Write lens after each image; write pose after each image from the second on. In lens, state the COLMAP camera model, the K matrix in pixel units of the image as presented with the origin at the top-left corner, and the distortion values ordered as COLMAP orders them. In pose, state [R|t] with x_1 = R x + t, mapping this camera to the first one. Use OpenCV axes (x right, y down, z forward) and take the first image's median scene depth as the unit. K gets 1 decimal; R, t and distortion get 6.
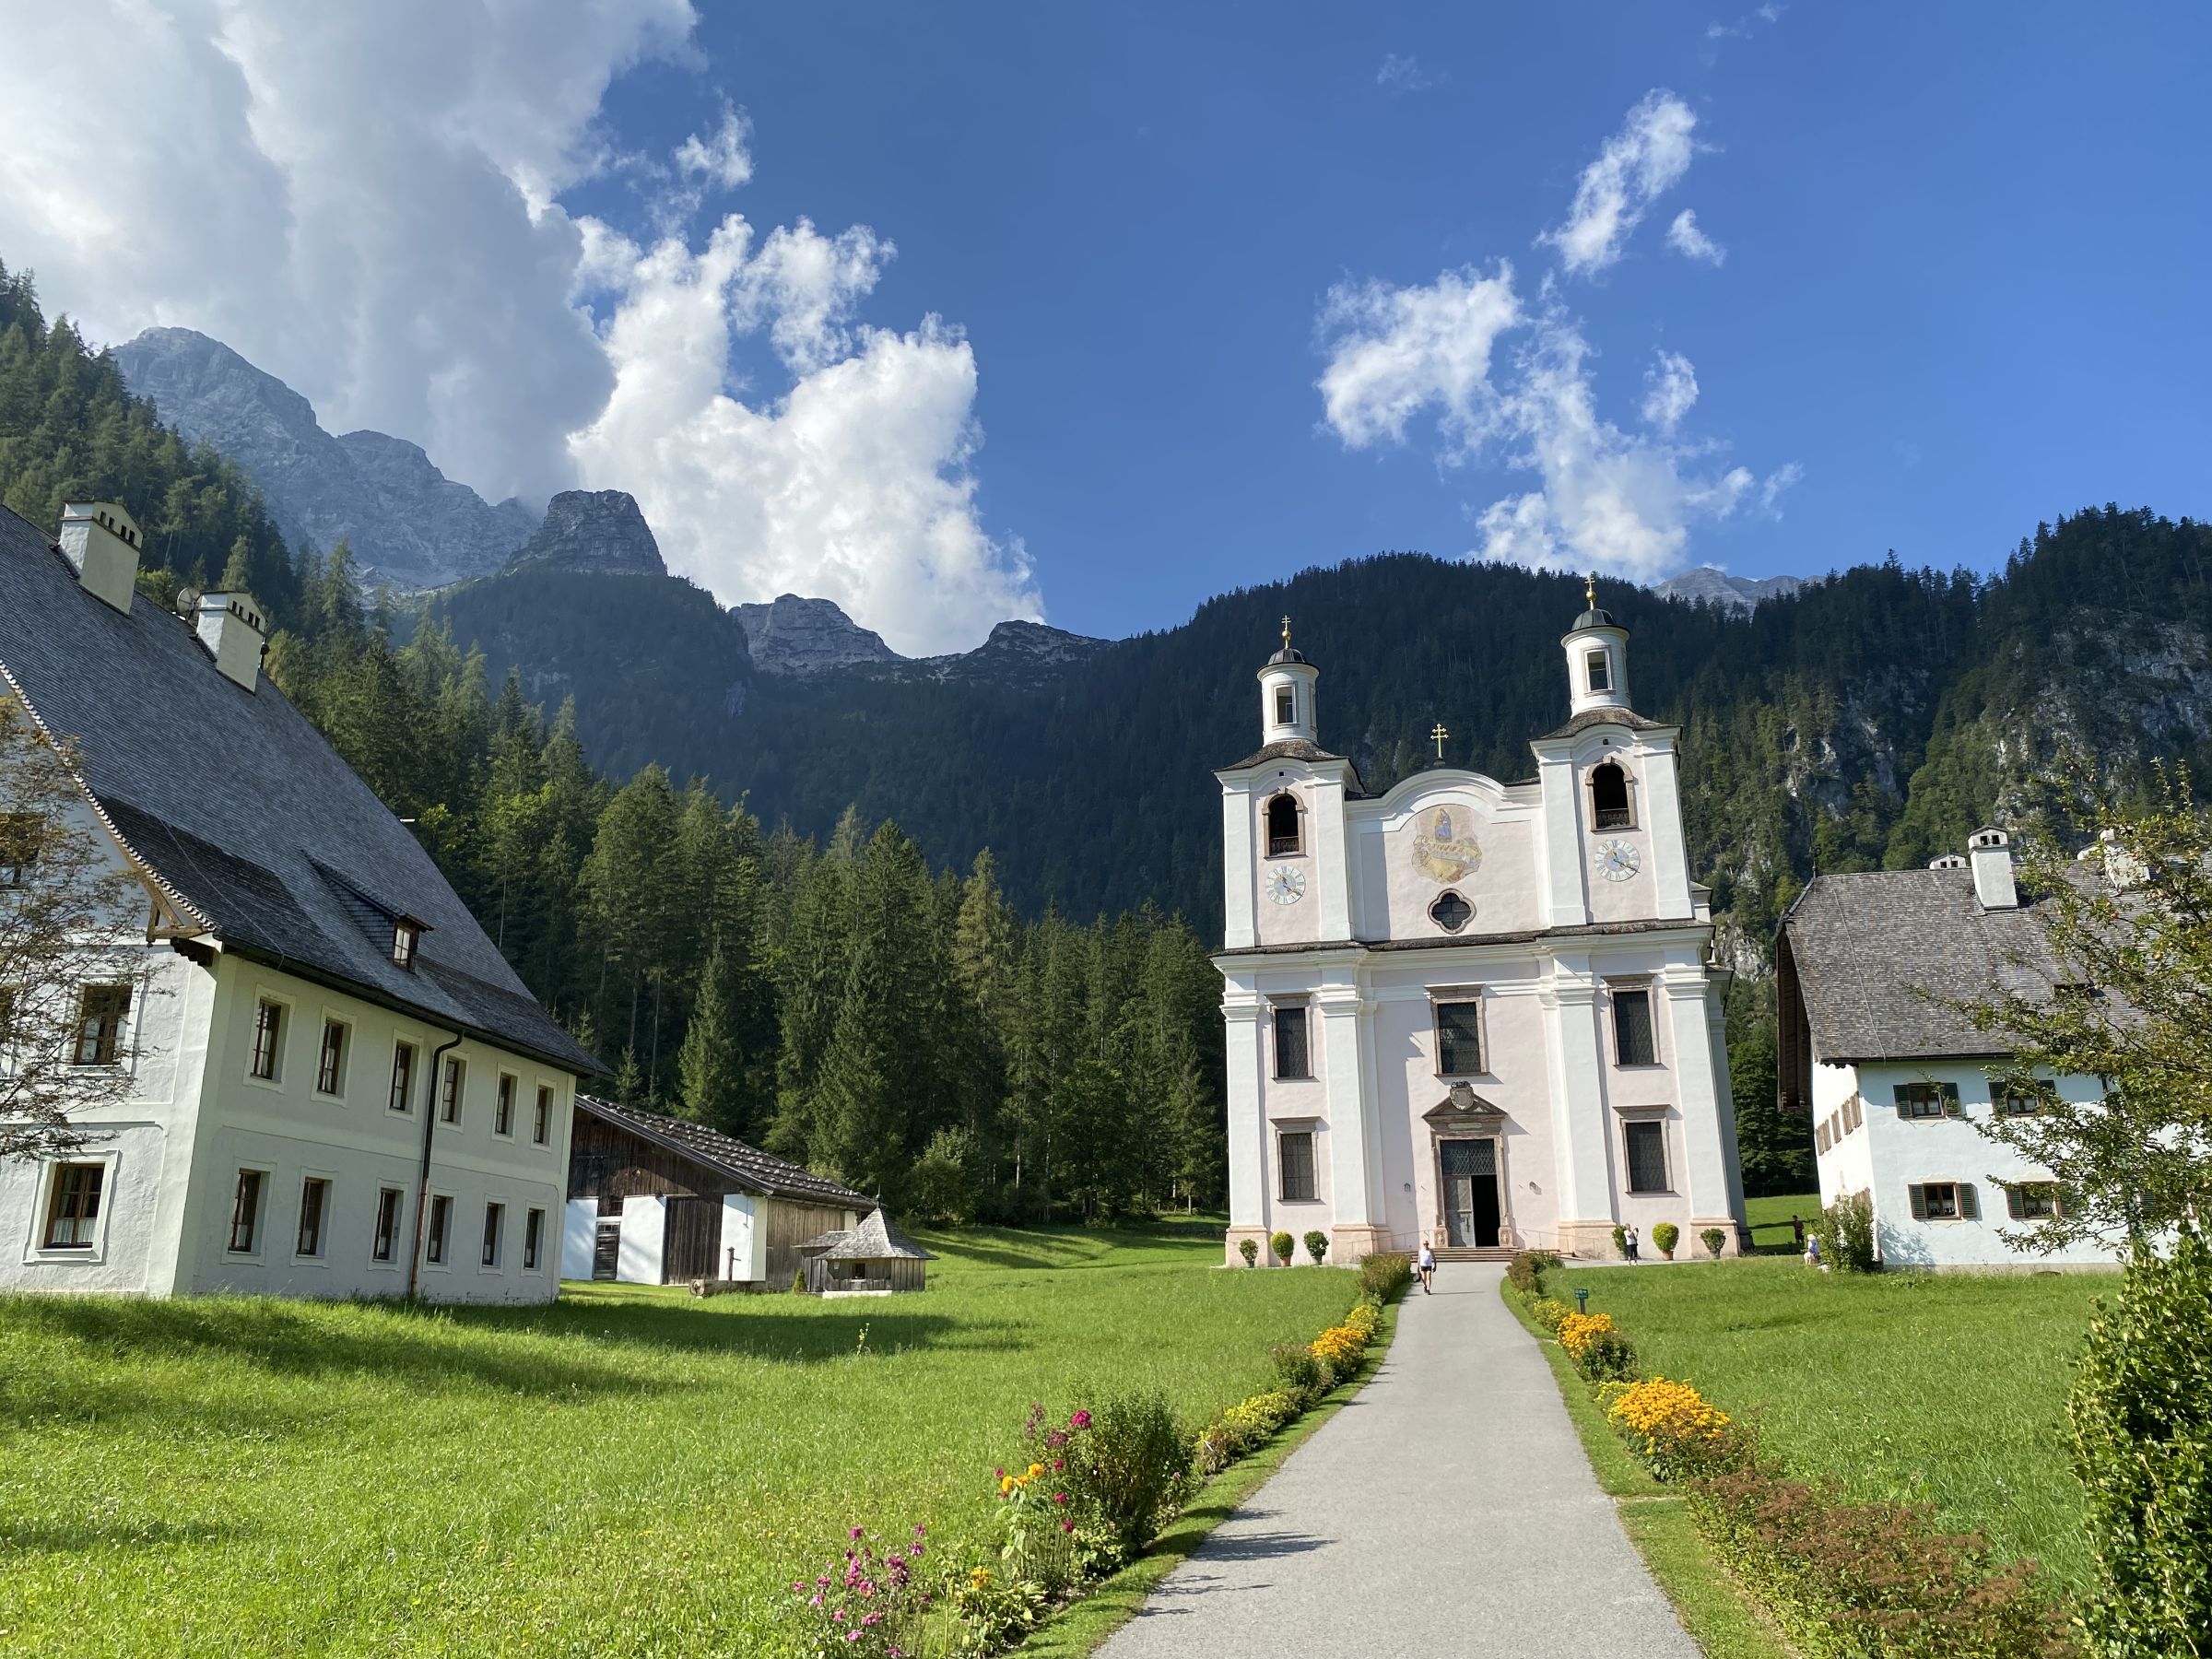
lens RADIAL K [[1631.0, 0, 1103.1], [0, 1631.0, 805.1], [0, 0, 1]] dist [0.000307, -0.004711]
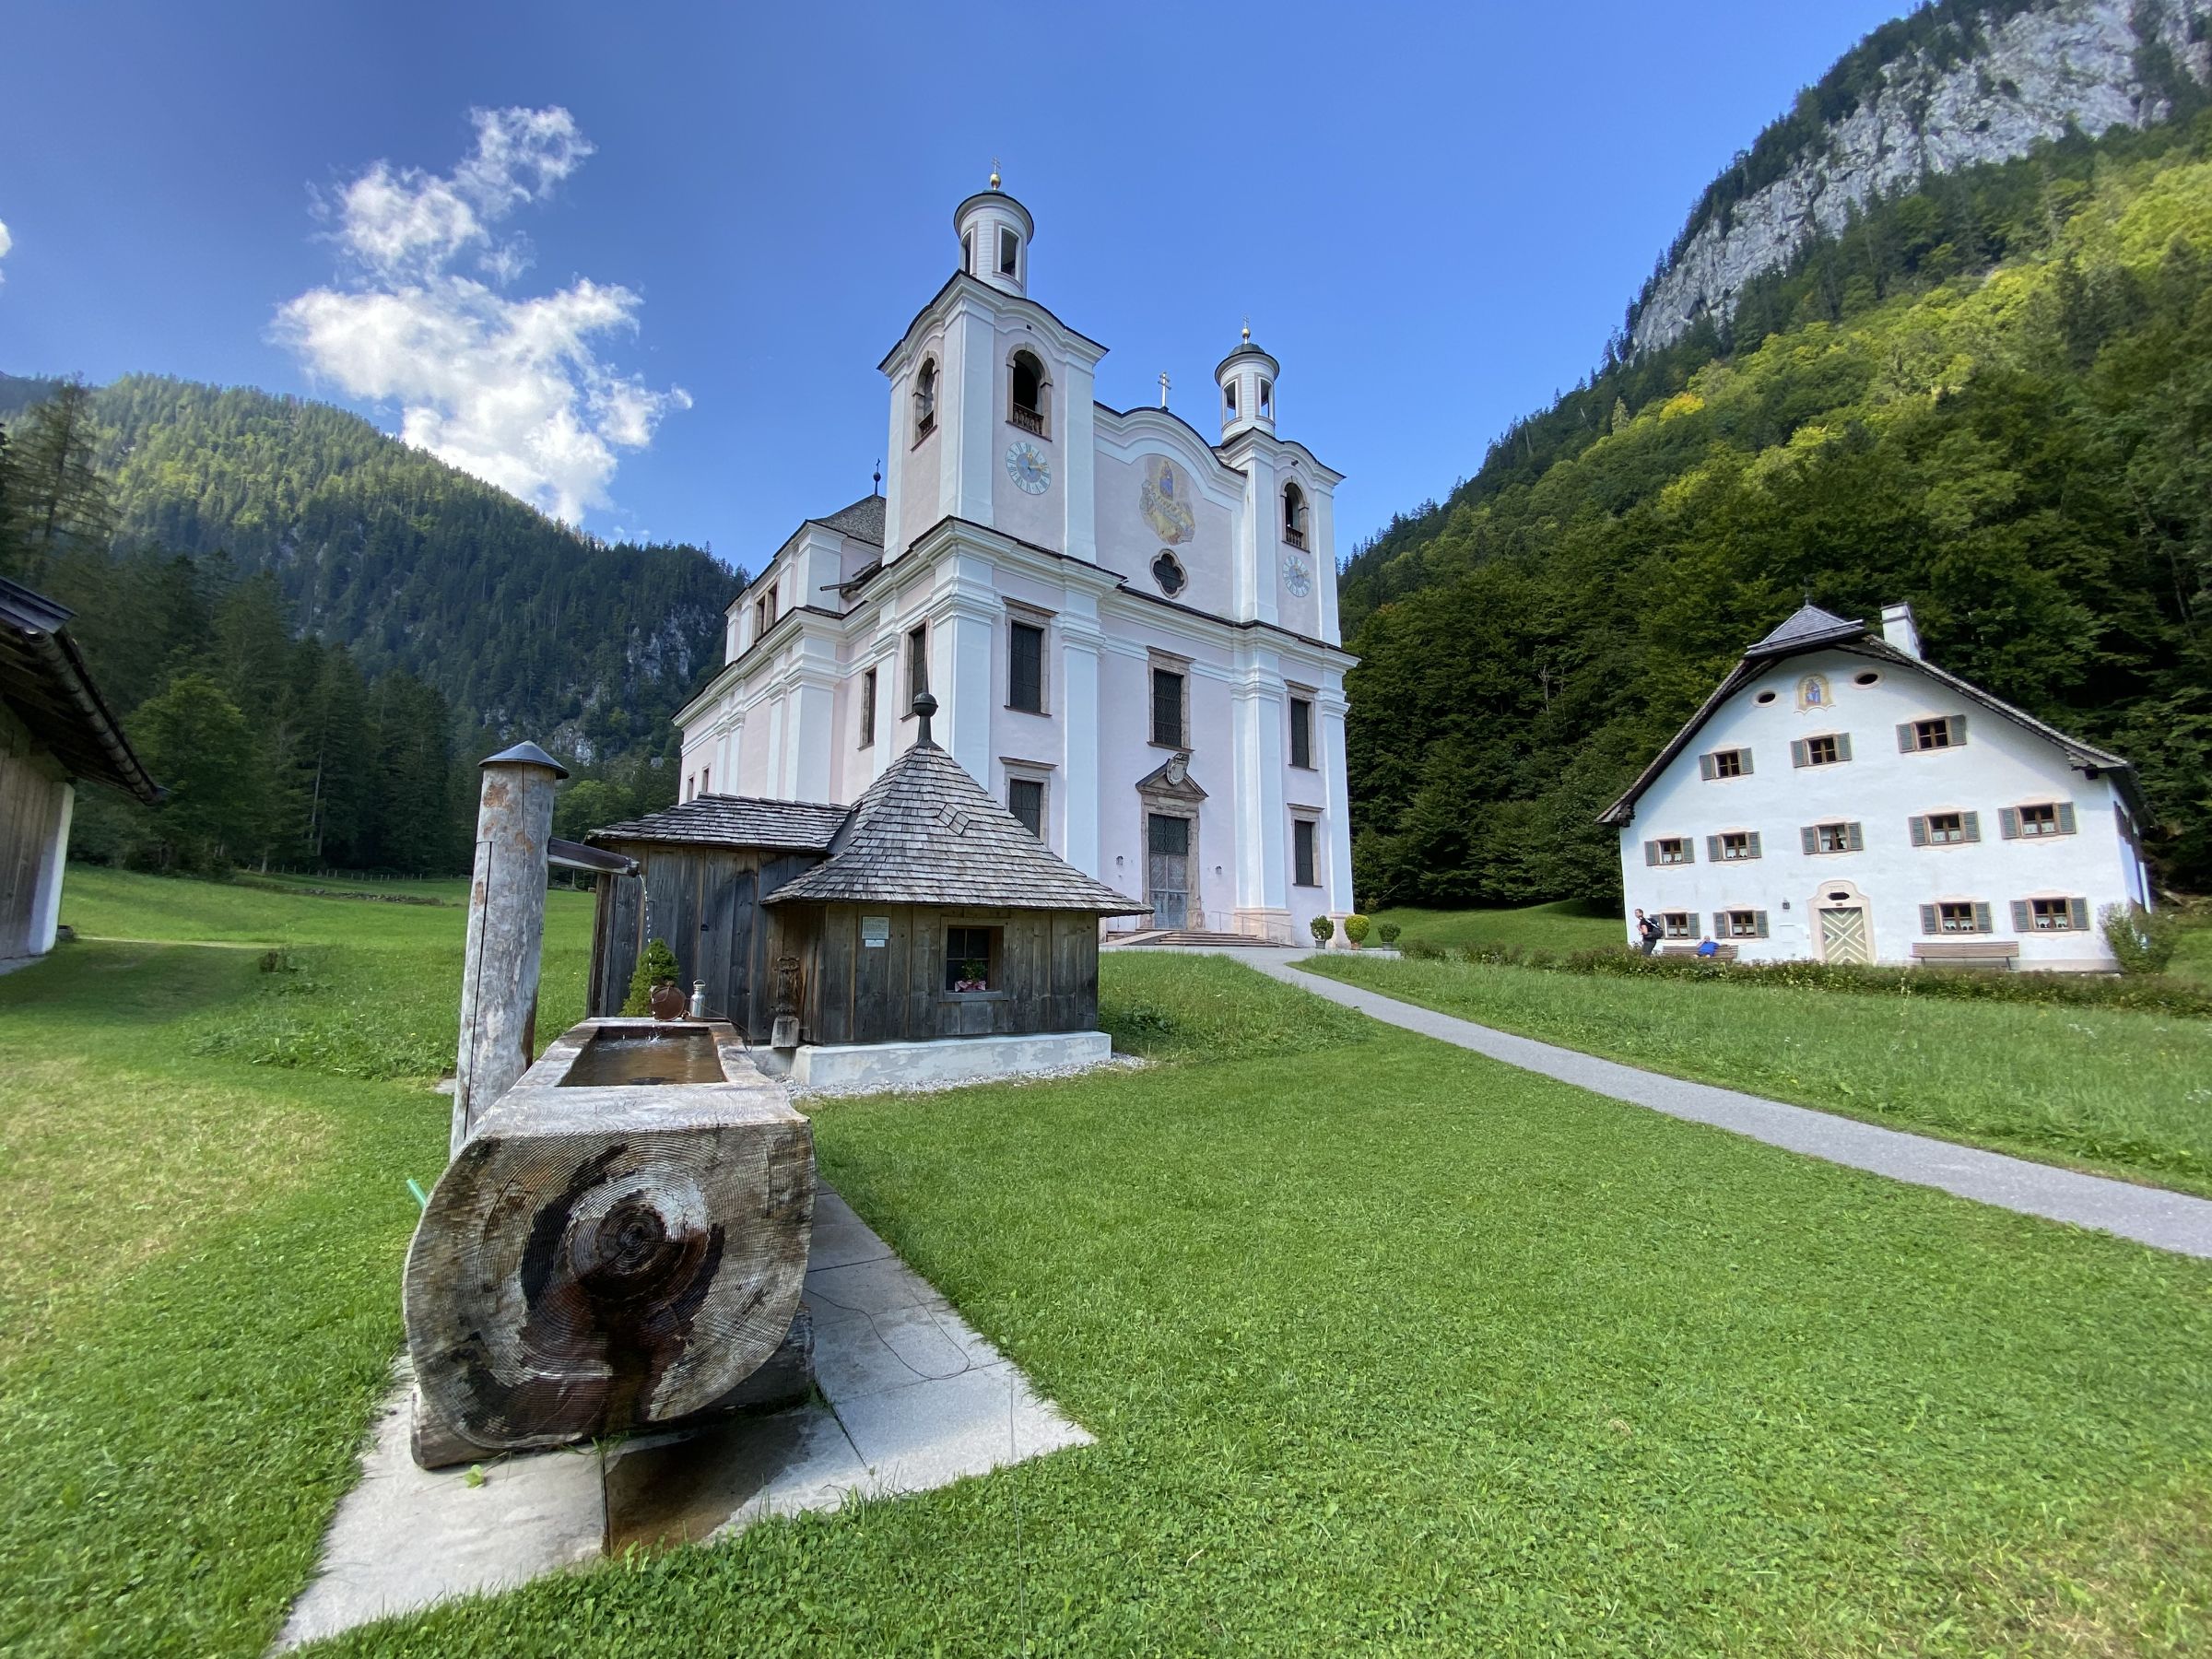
lens RADIAL K [[883.4, 0, 1106.0], [0, 883.4, 829.5], [0, 0, 1]] dist [0.071887, 0.000024]
pose [[0.588581, 0.122149, 0.799157, -0.189932], [-0.246749, 0.968493, 0.033700, 0.198267], [-0.769862, -0.217027, 0.600177, 0.705021]]
